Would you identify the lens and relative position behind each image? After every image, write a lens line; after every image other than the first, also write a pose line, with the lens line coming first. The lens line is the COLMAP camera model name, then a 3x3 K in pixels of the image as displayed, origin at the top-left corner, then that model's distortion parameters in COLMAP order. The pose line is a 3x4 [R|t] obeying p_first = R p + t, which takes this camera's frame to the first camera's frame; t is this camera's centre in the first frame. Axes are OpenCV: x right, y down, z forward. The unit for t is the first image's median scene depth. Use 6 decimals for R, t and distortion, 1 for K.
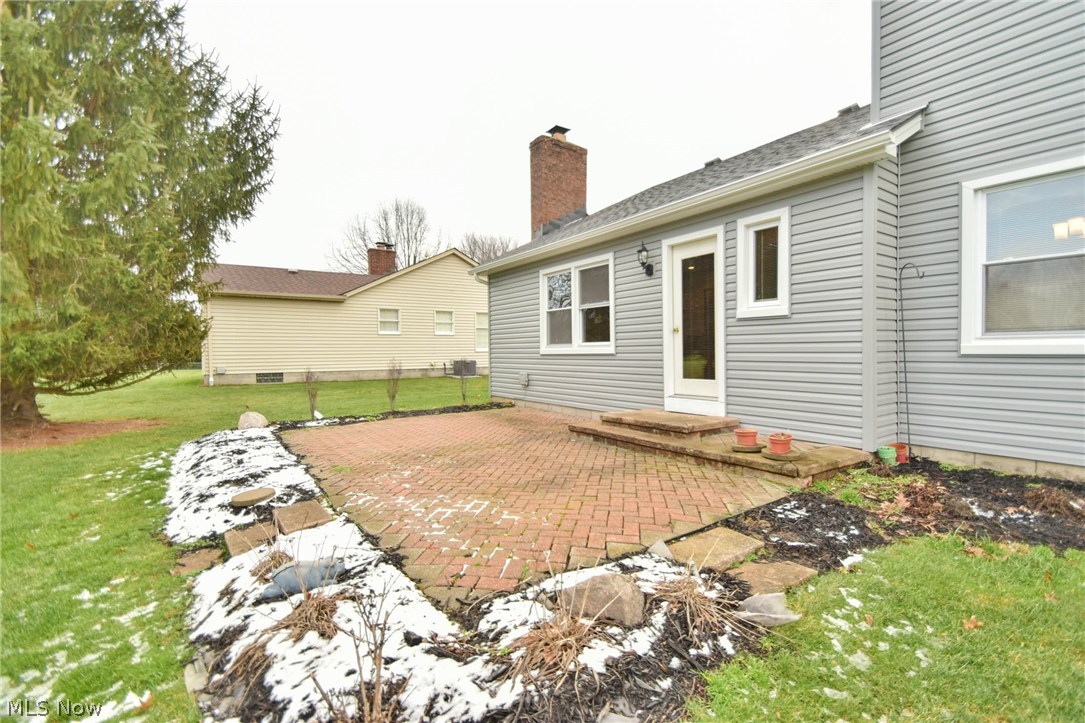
lens RADIAL K [[483.5, 0, 547.9], [0, 483.5, 360.7], [0, 0, 1]] dist [0.001602, 0.000089]
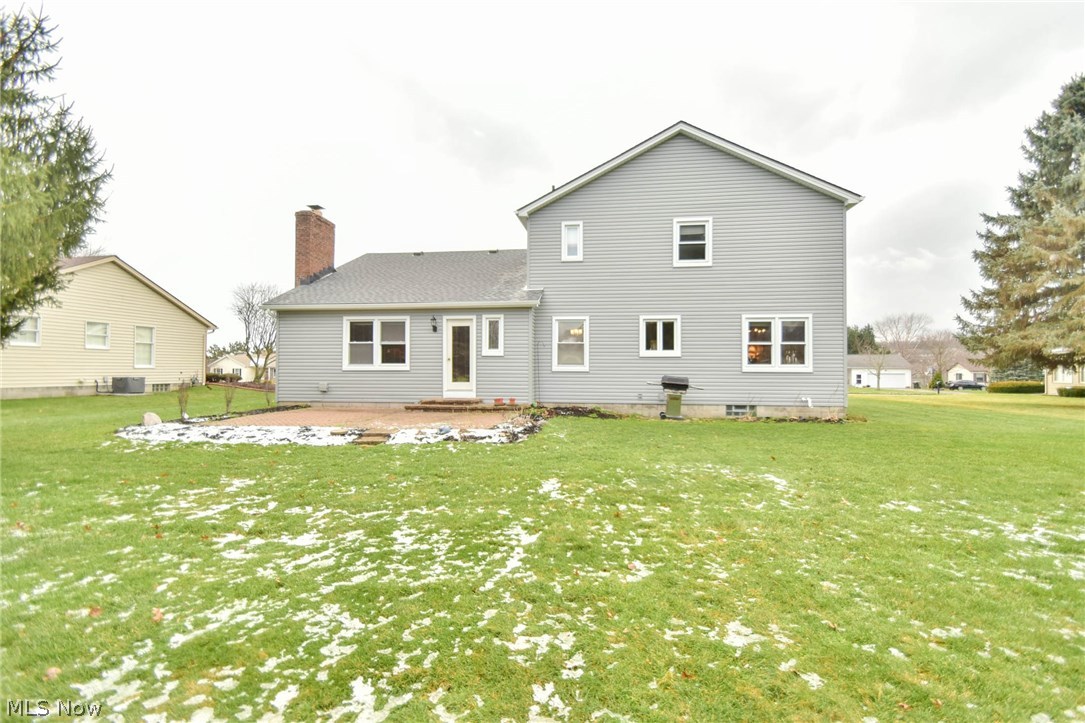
lens RADIAL K [[483.5, 0, 543.6], [0, 483.5, 364.1], [0, 0, 1]] dist [0.001602, 0.000089]
pose [[0.689533, 0.018665, 0.724014, -0.791938], [0.005419, 0.999507, -0.030927, 0.020869], [-0.724234, 0.025249, 0.689092, -0.608321]]
